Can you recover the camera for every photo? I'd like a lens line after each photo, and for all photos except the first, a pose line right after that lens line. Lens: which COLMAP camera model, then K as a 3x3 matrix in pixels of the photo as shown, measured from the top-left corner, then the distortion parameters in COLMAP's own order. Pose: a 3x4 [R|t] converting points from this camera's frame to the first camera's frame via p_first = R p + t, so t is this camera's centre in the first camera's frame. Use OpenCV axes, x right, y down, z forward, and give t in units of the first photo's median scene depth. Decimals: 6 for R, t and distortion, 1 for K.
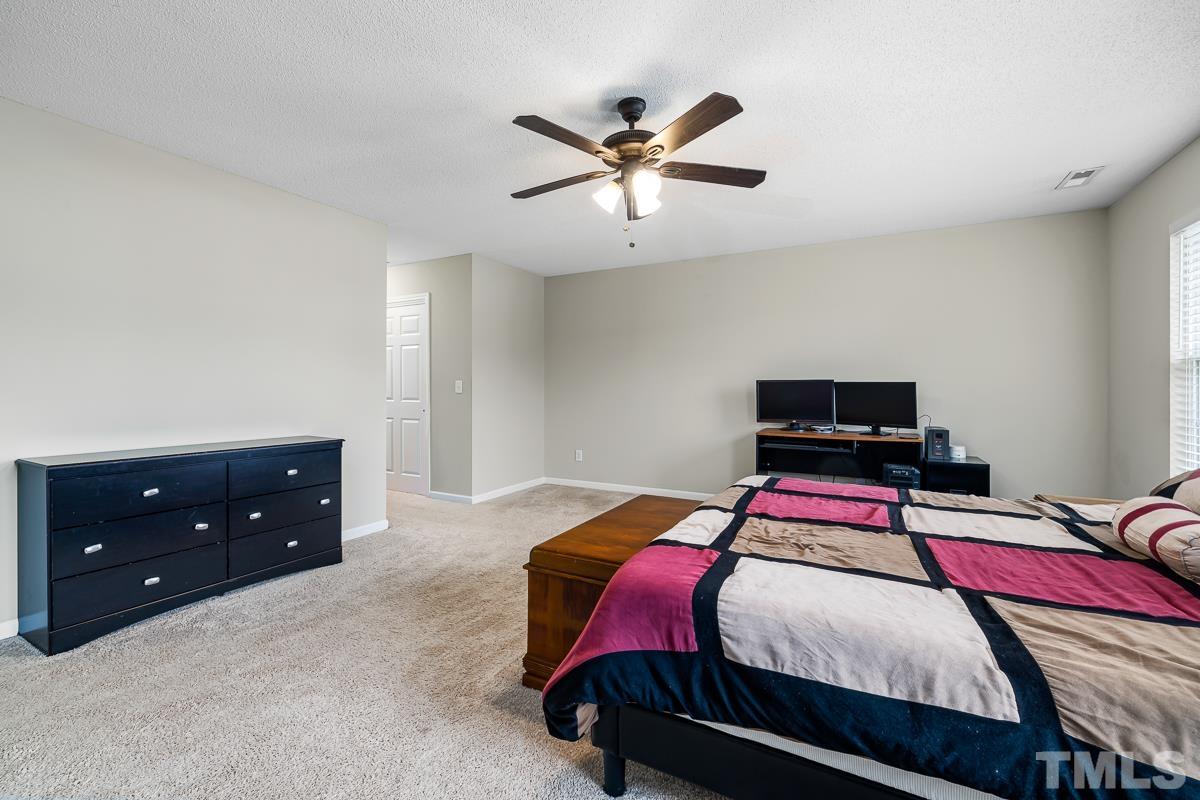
lens RADIAL K [[505.5, 0, 593.0], [0, 505.5, 389.7], [0, 0, 1]] dist [0.000978, 0.000844]
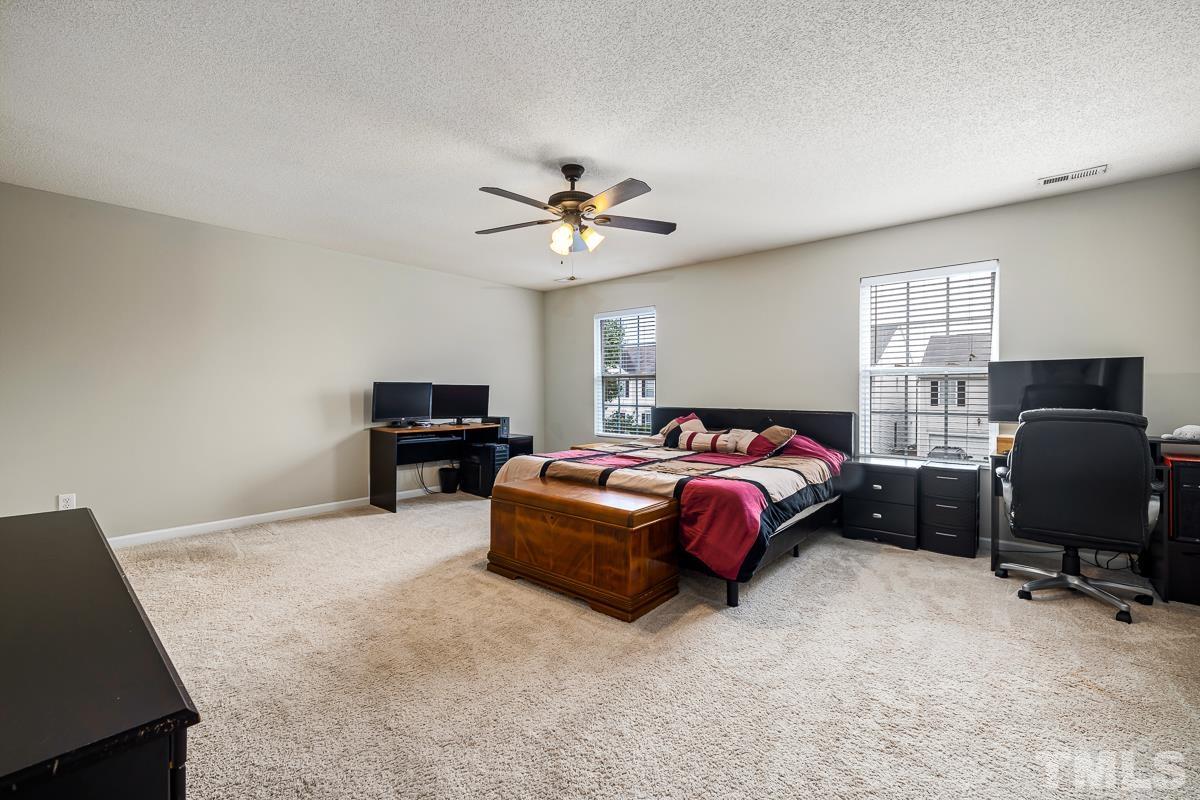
lens RADIAL K [[505.5, 0, 593.0], [0, 505.5, 389.7], [0, 0, 1]] dist [0.000978, 0.000844]
pose [[0.212057, 0.000044, 0.977257, -0.715762], [-0.001152, 0.999999, 0.000205, -0.003092], [-0.977257, -0.001169, 0.212057, 0.416980]]
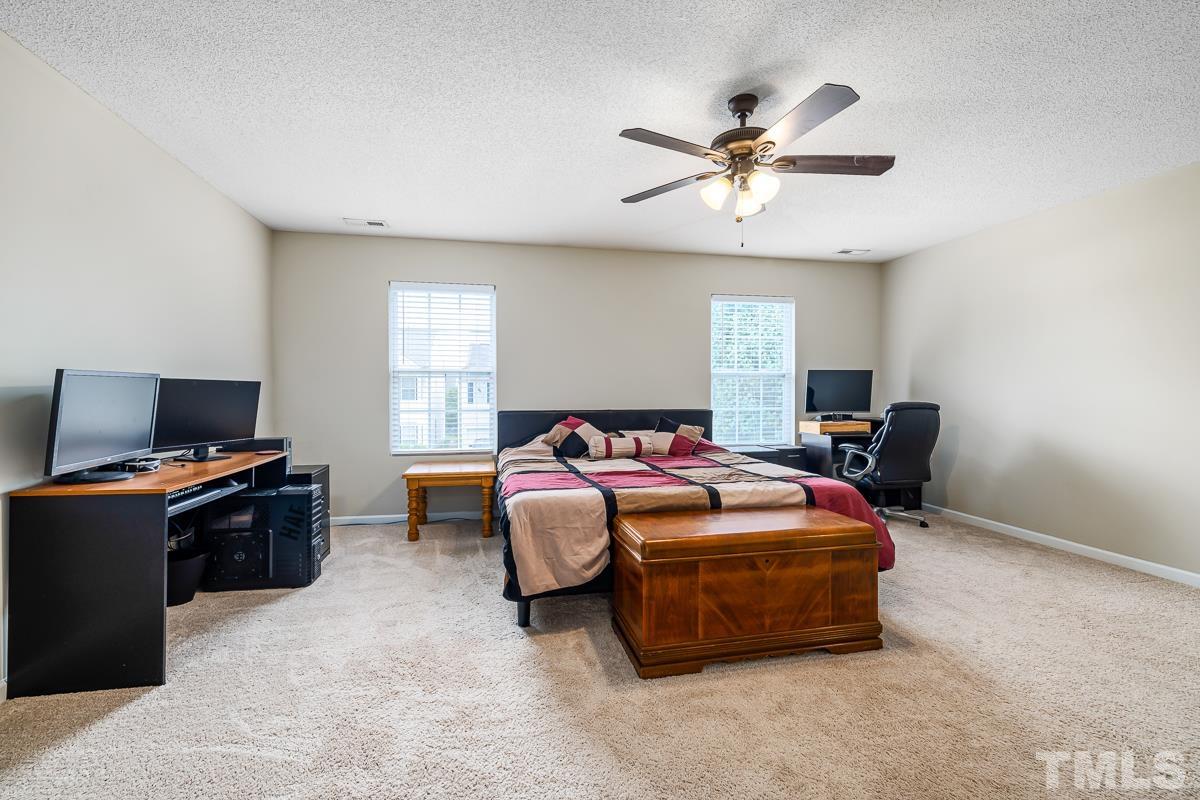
lens RADIAL K [[505.5, 0, 593.0], [0, 505.5, 389.7], [0, 0, 1]] dist [0.000978, 0.000844]
pose [[-0.656279, -0.000048, 0.754518, -0.294581], [-0.002013, 0.999997, -0.001687, -0.000830], [-0.754516, -0.002627, -0.656277, 1.142450]]
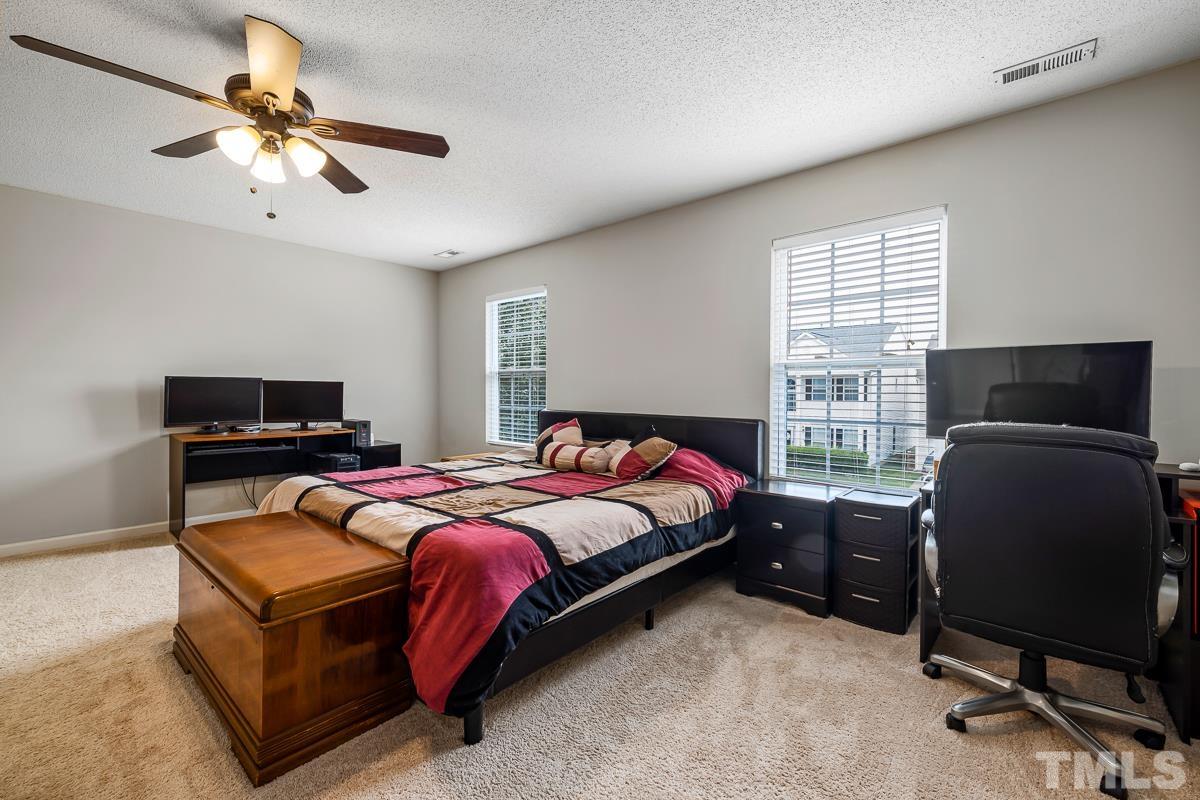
lens RADIAL K [[505.6, 0, 593.9], [0, 505.6, 389.8], [0, 0, 1]] dist [-0.000639, 0.000227]
pose [[0.220900, 0.000368, 0.975296, -0.382658], [-0.007306, 0.999972, 0.001277, -0.002275], [-0.975269, -0.007408, 0.220897, 0.181605]]
